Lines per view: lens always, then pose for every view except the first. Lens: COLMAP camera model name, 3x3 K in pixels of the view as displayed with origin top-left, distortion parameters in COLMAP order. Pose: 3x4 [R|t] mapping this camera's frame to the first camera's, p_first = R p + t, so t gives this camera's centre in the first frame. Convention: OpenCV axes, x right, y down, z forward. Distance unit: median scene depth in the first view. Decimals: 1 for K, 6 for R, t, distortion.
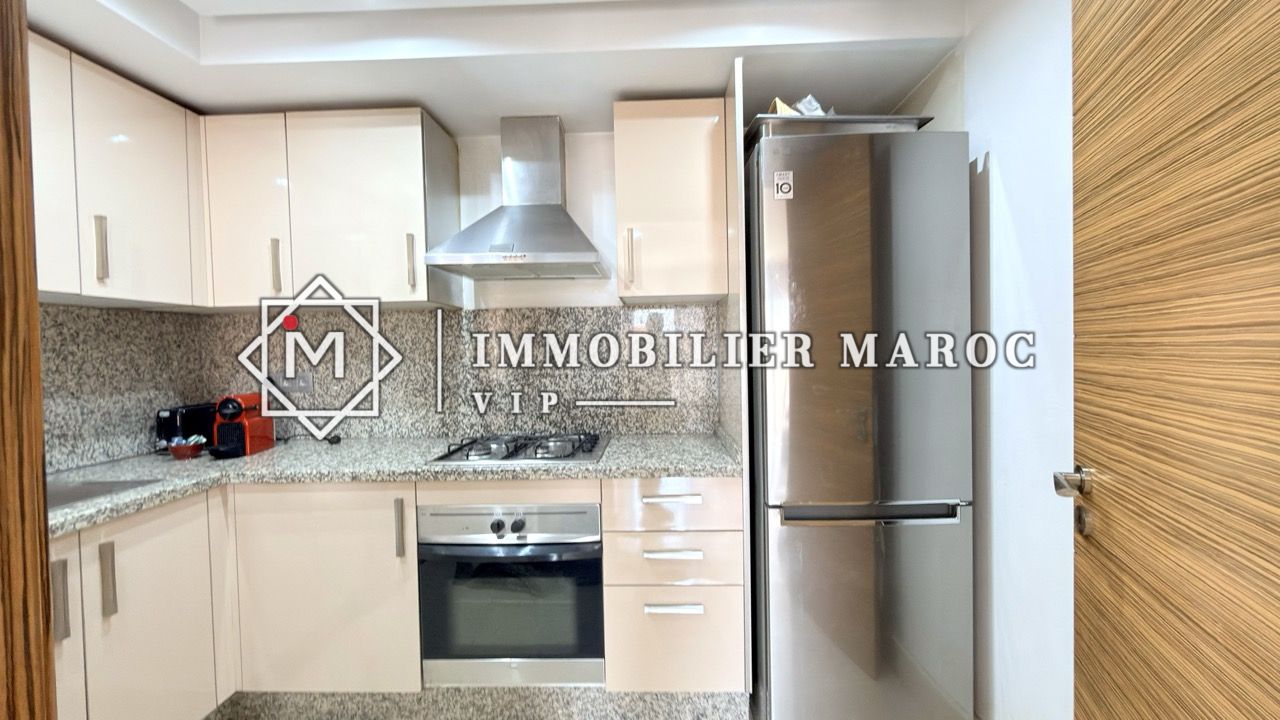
lens RADIAL K [[510.4, 0, 640.3], [0, 510.4, 361.9], [0, 0, 1]] dist [0.001232, 0.000131]
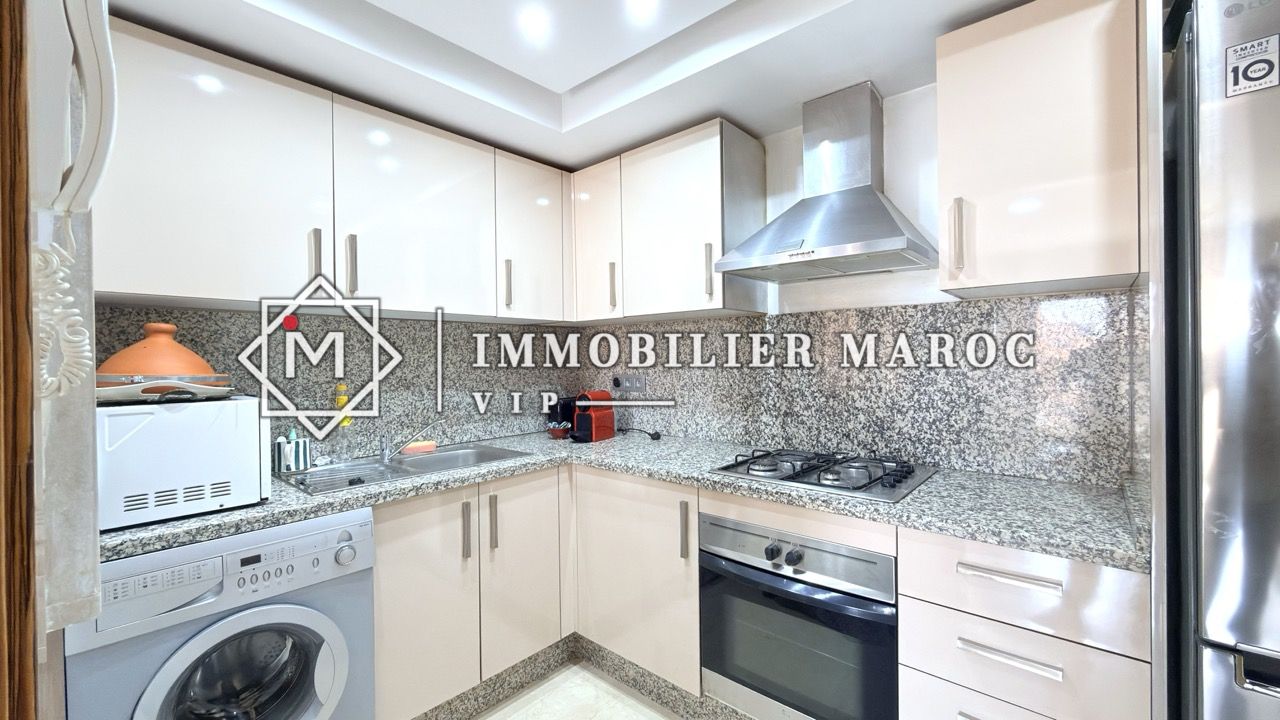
lens RADIAL K [[510.4, 0, 640.3], [0, 510.4, 361.9], [0, 0, 1]] dist [0.001232, 0.000131]
pose [[0.772730, 0.015609, -0.634543, 0.097275], [-0.020242, 0.999795, -0.000057, -0.011044], [0.634412, 0.012888, 0.772887, 0.127525]]
